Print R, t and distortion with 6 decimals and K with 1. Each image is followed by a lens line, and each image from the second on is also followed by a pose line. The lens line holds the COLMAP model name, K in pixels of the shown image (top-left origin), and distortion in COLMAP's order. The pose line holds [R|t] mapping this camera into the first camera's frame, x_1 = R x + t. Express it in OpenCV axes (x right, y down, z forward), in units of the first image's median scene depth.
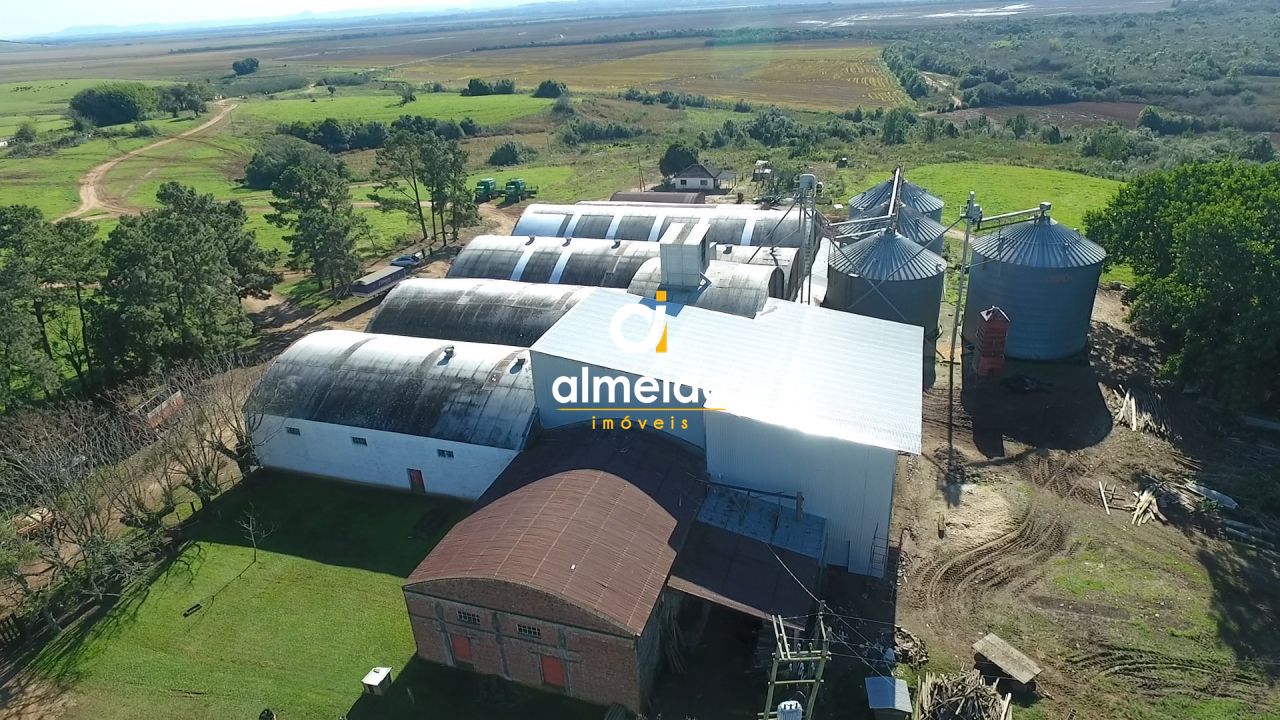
lens RADIAL K [[754.8, 0, 640.0], [0, 754.8, 360.0], [0, 0, 1]] dist [-0.015942, 0.023536]
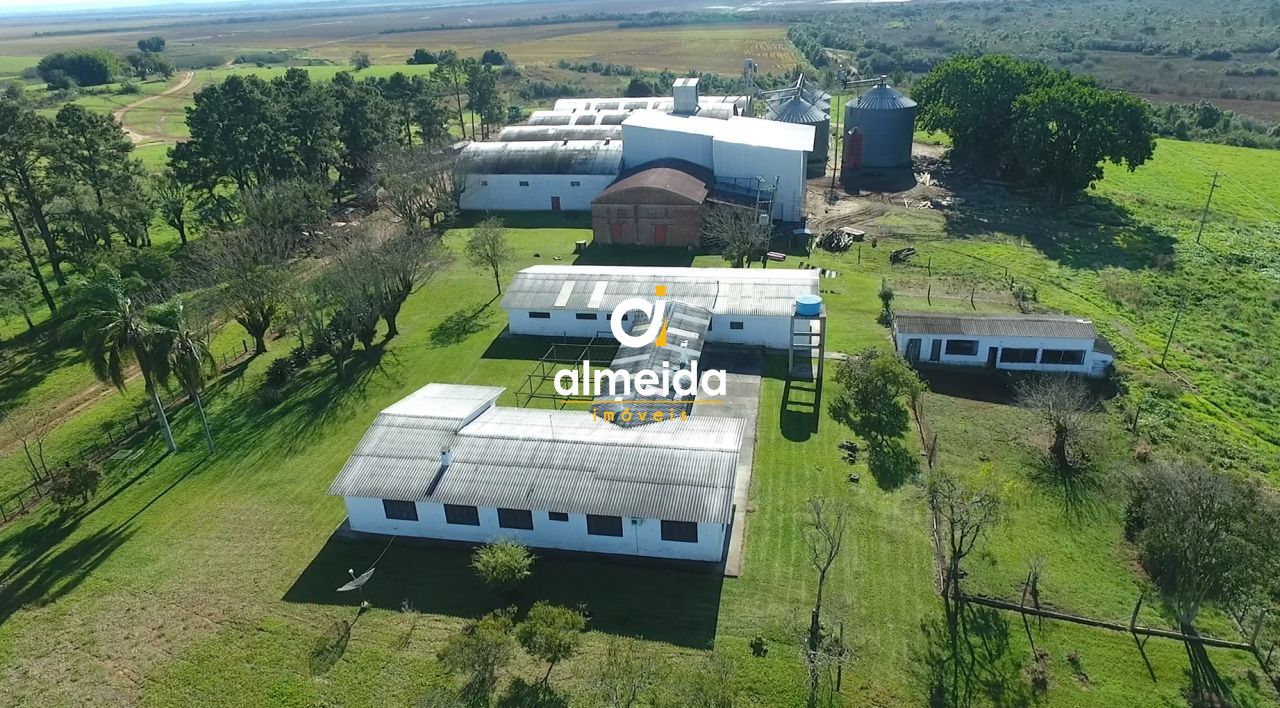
lens RADIAL K [[793.8, 0, 640.0], [0, 793.8, 354.0], [0, 0, 1]] dist [-0.012237, 0.021442]
pose [[0.993127, -0.041580, 0.109410, -0.040065], [0.043004, 0.999018, -0.010687, 0.070466], [-0.108859, 0.015319, 0.993939, -0.122598]]
